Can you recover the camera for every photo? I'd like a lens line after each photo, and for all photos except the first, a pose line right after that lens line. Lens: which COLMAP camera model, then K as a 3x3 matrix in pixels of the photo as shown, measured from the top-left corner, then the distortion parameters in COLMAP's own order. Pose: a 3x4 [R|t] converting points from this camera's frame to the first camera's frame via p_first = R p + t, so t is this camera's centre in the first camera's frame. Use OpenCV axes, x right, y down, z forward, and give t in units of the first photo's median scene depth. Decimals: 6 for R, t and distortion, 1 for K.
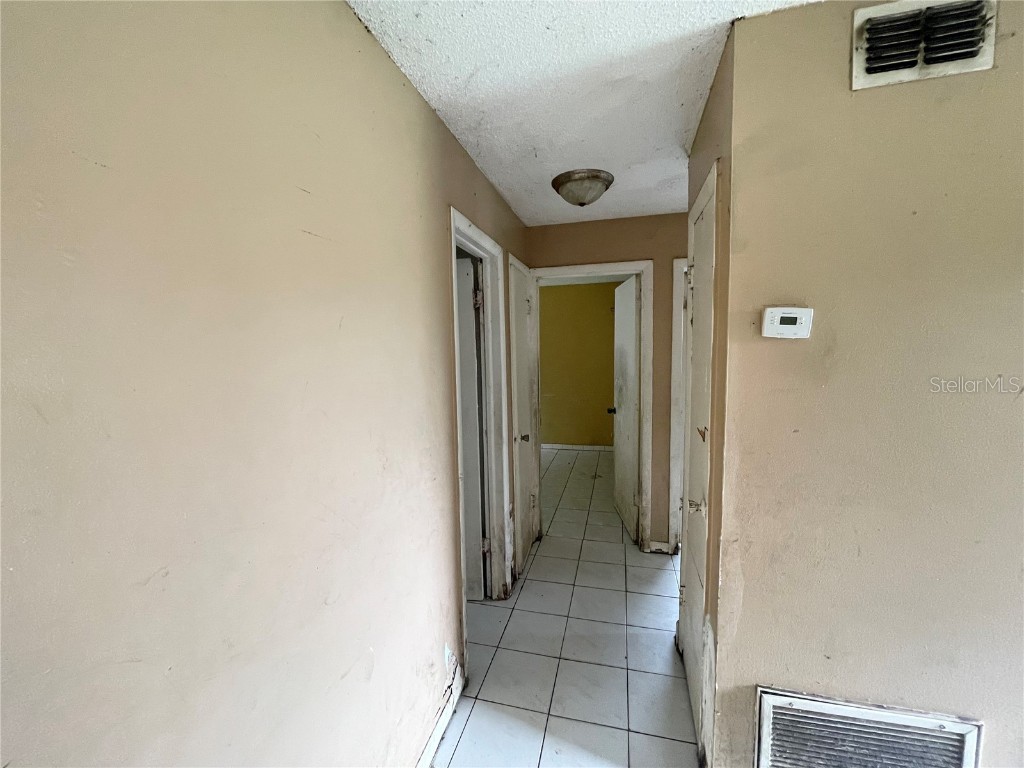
lens RADIAL K [[412.7, 0, 515.1], [0, 412.7, 384.1], [0, 0, 1]] dist [-0.008564, 0.000807]
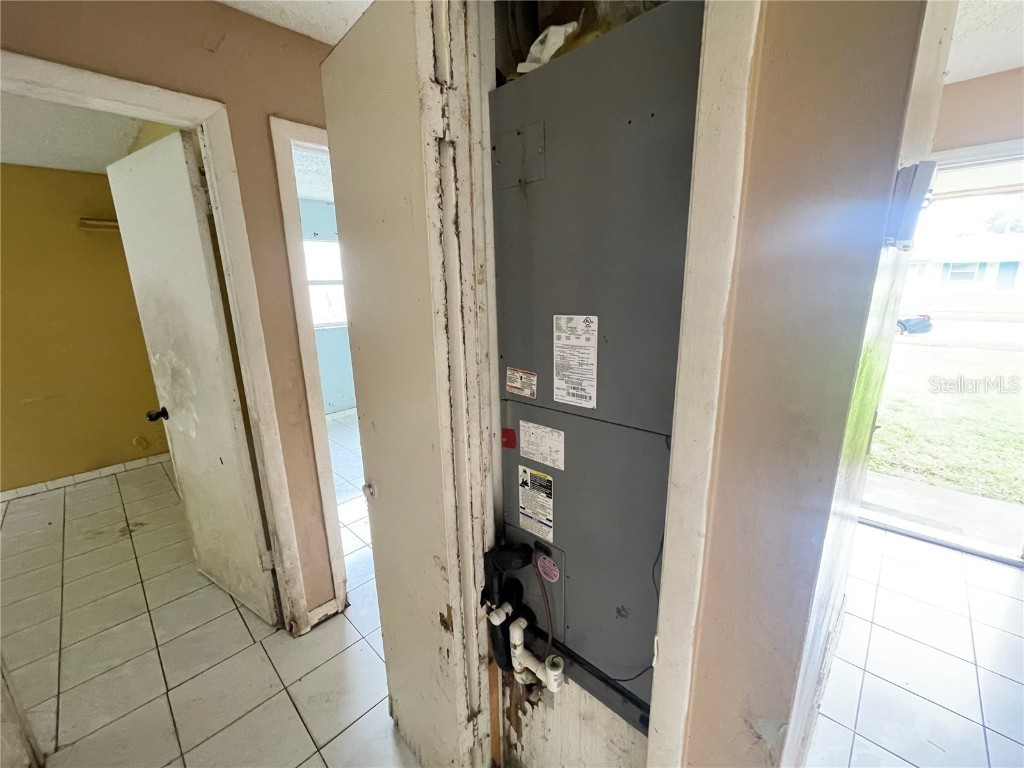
lens RADIAL K [[412.7, 0, 514.5], [0, 412.7, 385.6], [0, 0, 1]] dist [-0.008564, 0.000807]
pose [[0.489493, -0.196101, 0.849671, 0.025576], [0.085653, 0.980486, 0.176948, -0.030279], [-0.867790, -0.013838, 0.496738, 0.419651]]
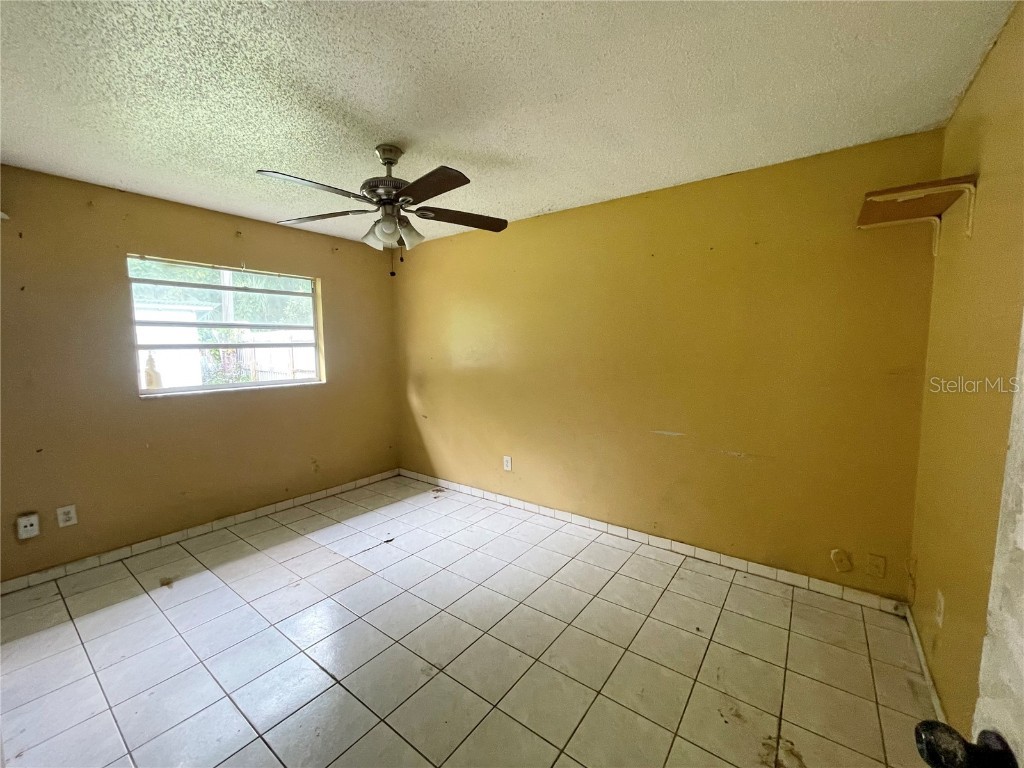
lens RADIAL K [[412.7, 0, 512.9], [0, 412.7, 378.4], [0, 0, 1]] dist [-0.008564, 0.000807]
pose [[0.925066, 0.050037, -0.376496, 0.177894], [-0.051930, 0.998638, 0.005126, -0.055830], [0.376239, 0.014809, 0.926404, 1.001676]]
